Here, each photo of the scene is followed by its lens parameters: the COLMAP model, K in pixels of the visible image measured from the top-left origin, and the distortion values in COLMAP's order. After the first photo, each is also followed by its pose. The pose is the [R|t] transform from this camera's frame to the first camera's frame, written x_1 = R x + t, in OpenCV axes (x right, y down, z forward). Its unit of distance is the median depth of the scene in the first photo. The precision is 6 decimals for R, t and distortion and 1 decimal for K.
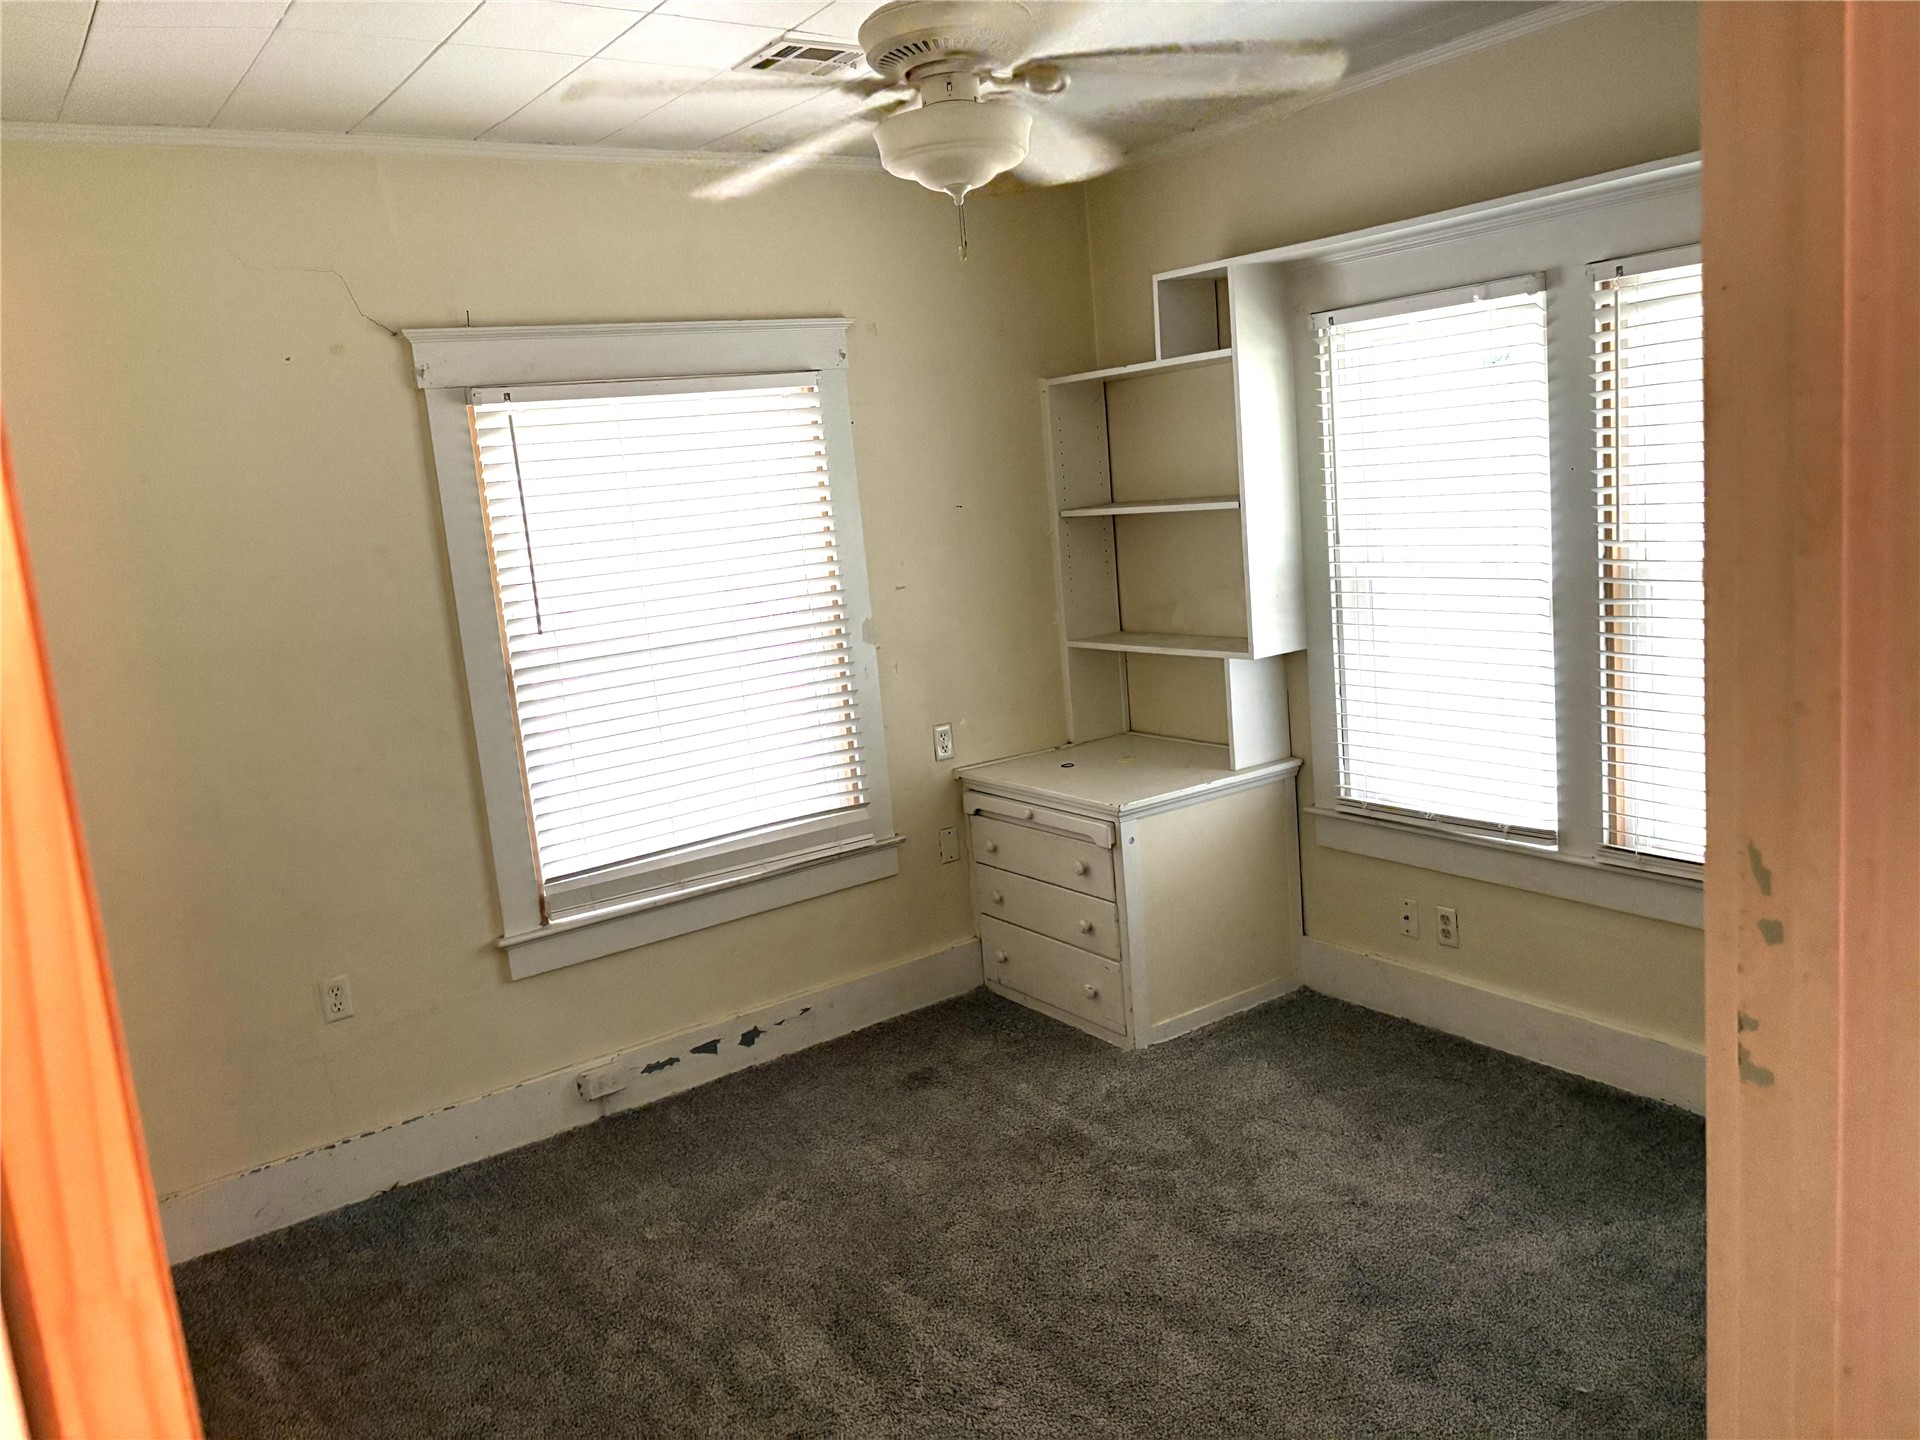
lens RADIAL K [[1453.6, 0, 949.0], [0, 1453.6, 721.9], [0, 0, 1]] dist [-0.000192, -0.008888]
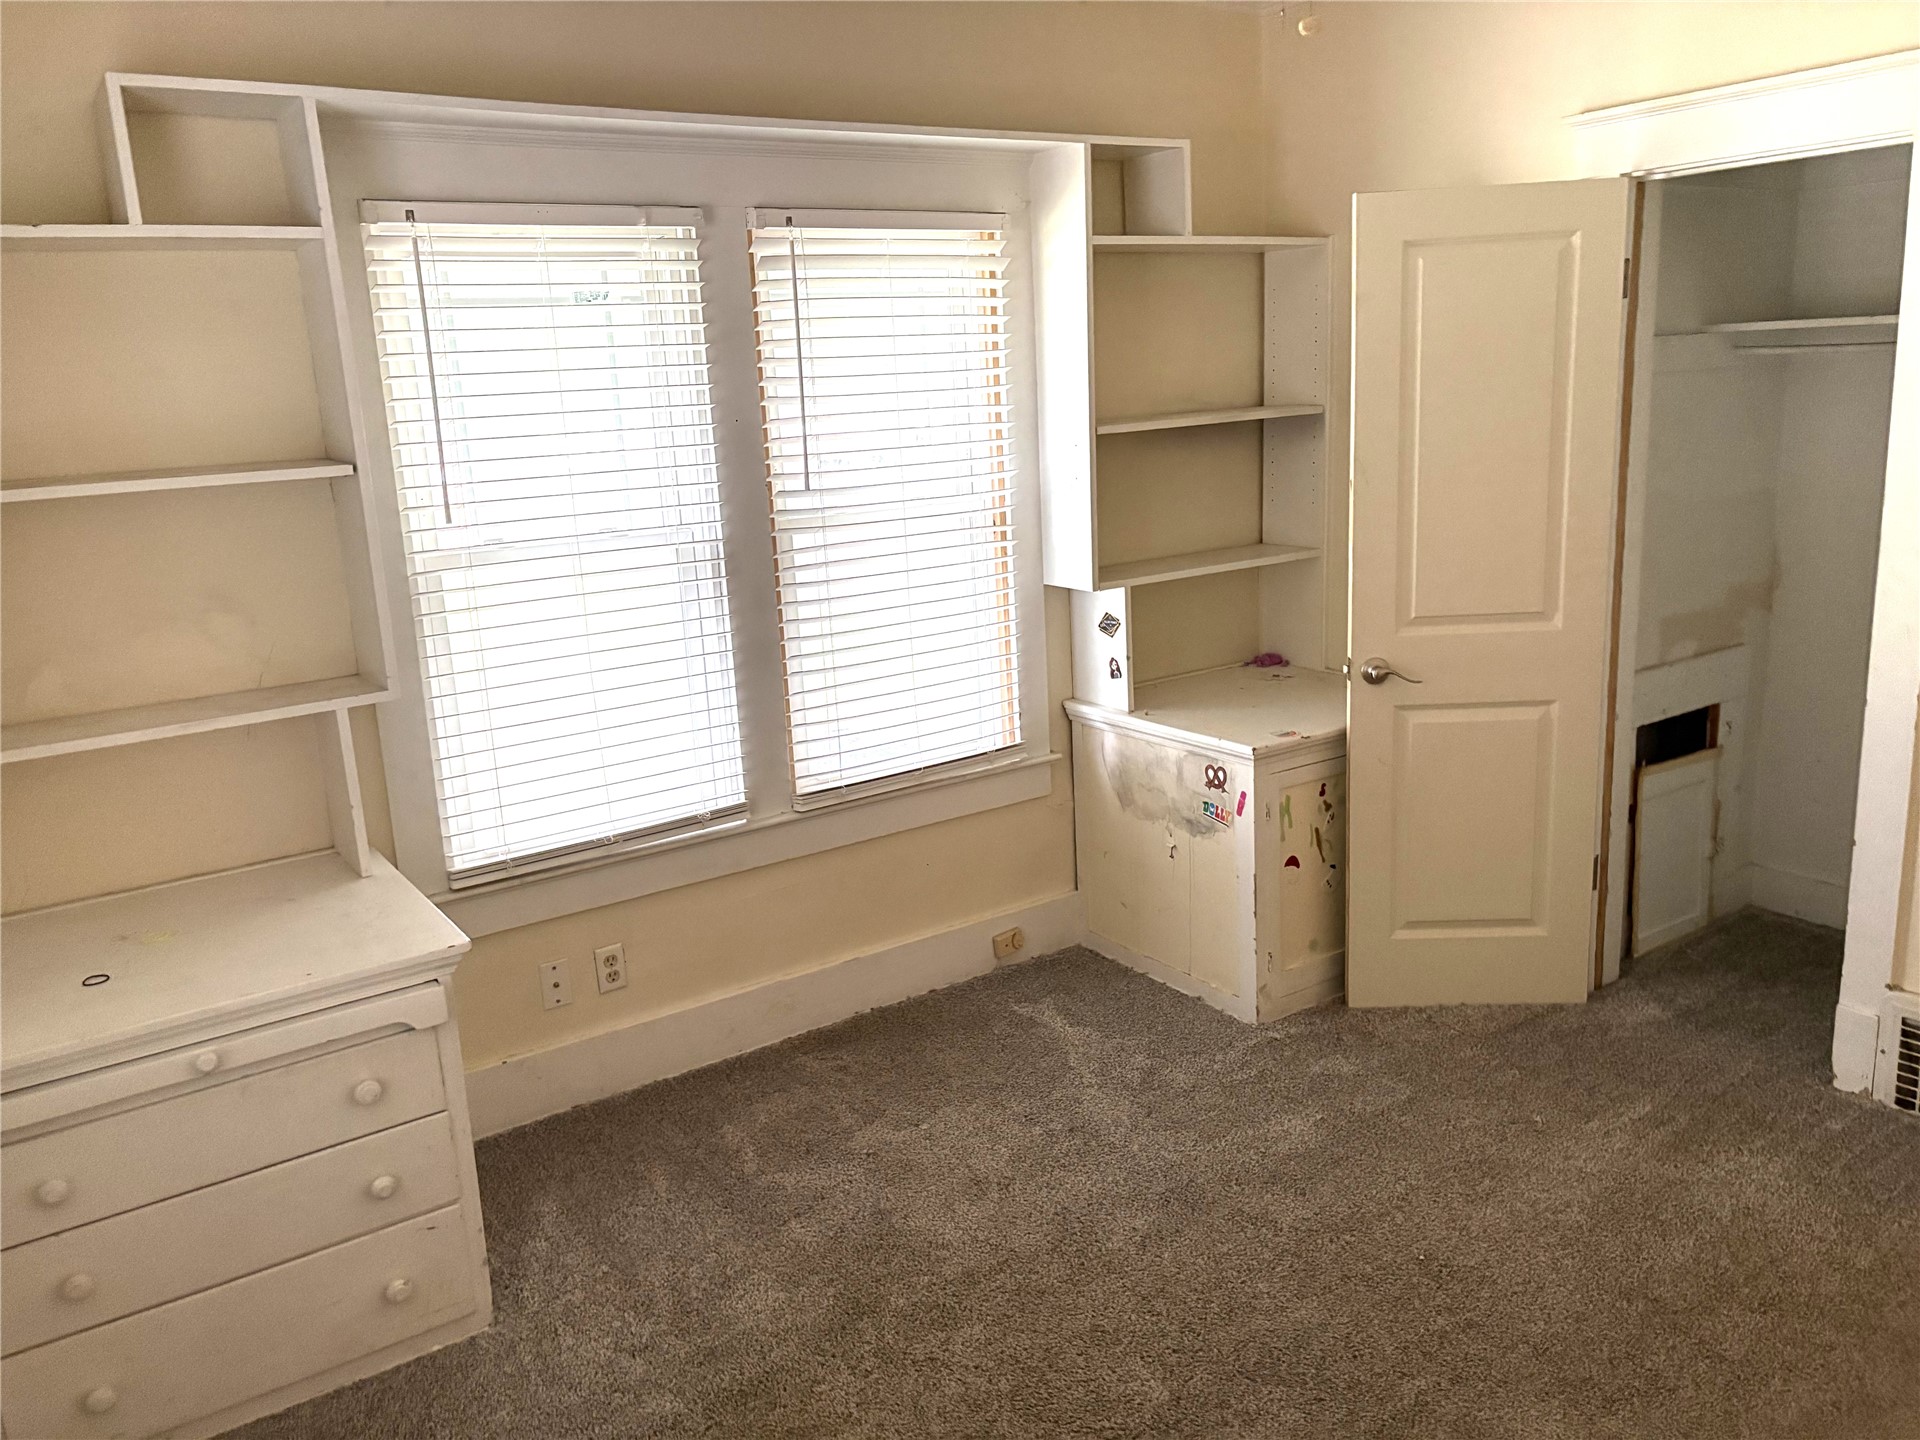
lens RADIAL K [[1504.4, 0, 969.8], [0, 1504.4, 716.1], [0, 0, 1]] dist [0.039731, -0.044163]
pose [[-0.026222, -0.141538, 0.989585, -0.545375], [0.214123, 0.966155, 0.143861, -0.088010], [-0.976455, 0.215666, 0.004972, 0.814549]]
